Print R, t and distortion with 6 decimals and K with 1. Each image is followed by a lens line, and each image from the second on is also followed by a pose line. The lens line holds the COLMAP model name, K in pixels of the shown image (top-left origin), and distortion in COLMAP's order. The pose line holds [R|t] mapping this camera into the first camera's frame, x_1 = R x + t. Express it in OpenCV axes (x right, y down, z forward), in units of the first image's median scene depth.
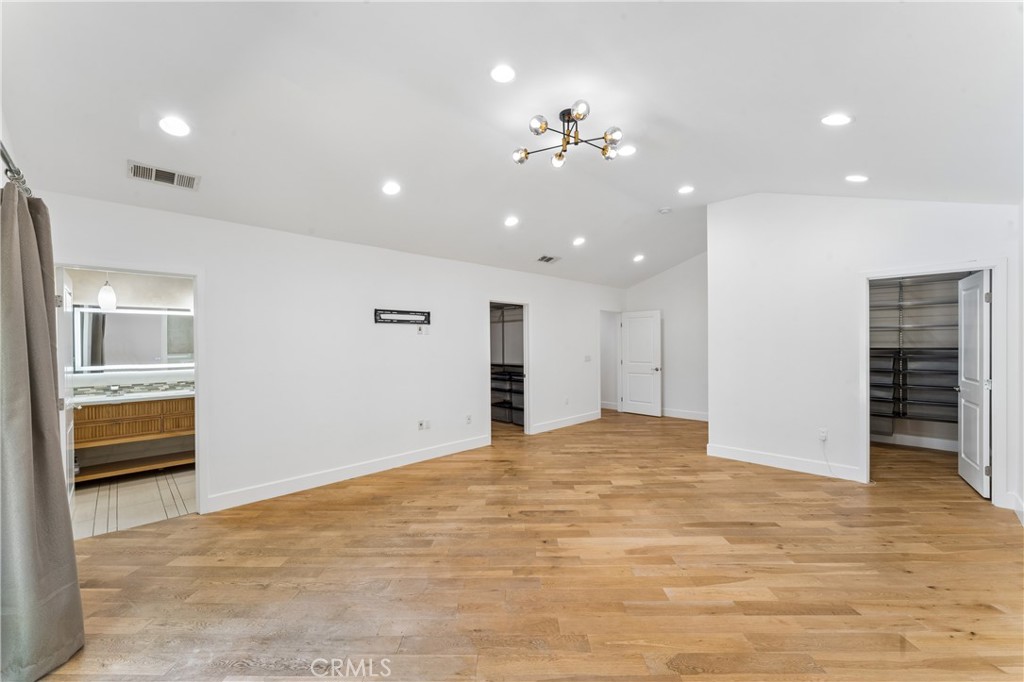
lens RADIAL K [[411.5, 0, 509.3], [0, 411.5, 349.1], [0, 0, 1]] dist [0.003736, -0.000412]
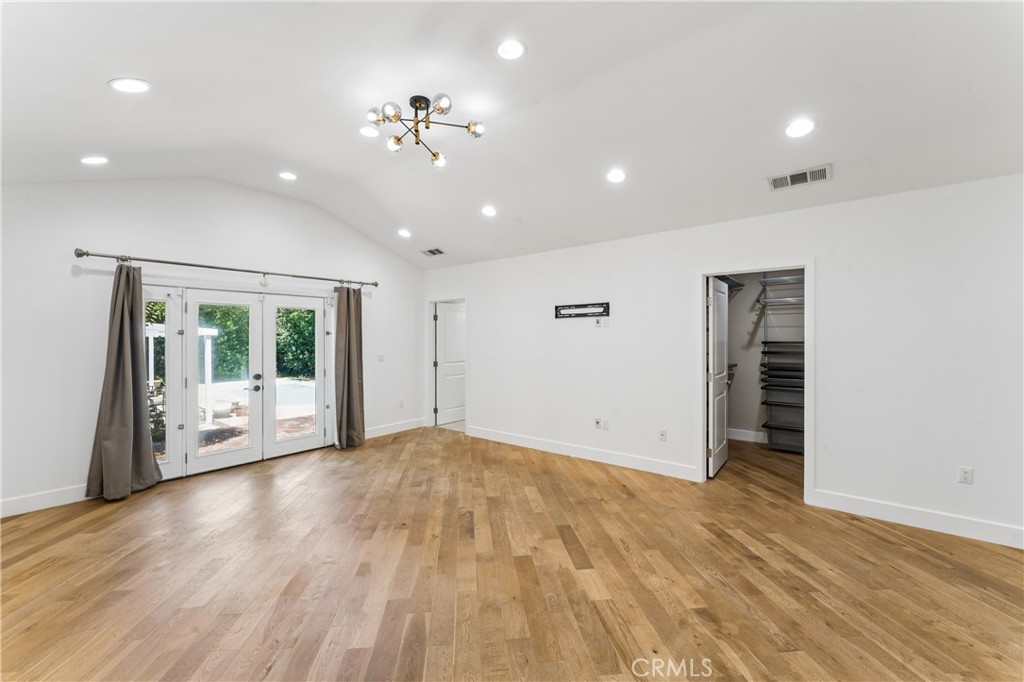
lens RADIAL K [[411.5, 0, 502.7], [0, 411.5, 335.0], [0, 0, 1]] dist [0.003736, -0.000412]
pose [[0.098844, -0.002697, -0.995099, 0.764402], [-0.010765, 0.999935, -0.003780, -0.013001], [0.995045, 0.011086, 0.098809, 0.746324]]
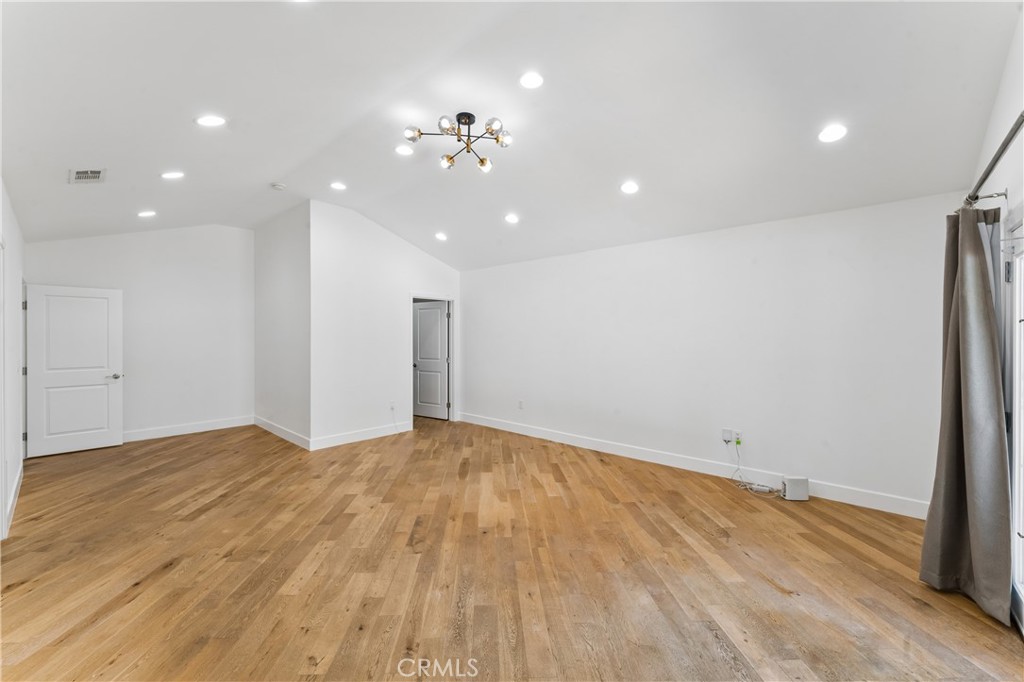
lens RADIAL K [[411.5, 0, 517.6], [0, 411.5, 337.9], [0, 0, 1]] dist [0.003736, -0.000412]
pose [[-0.079857, 0.005879, 0.996789, -0.608909], [0.013655, 0.999895, -0.004803, -0.003283], [-0.996713, 0.013228, -0.079929, 0.648799]]
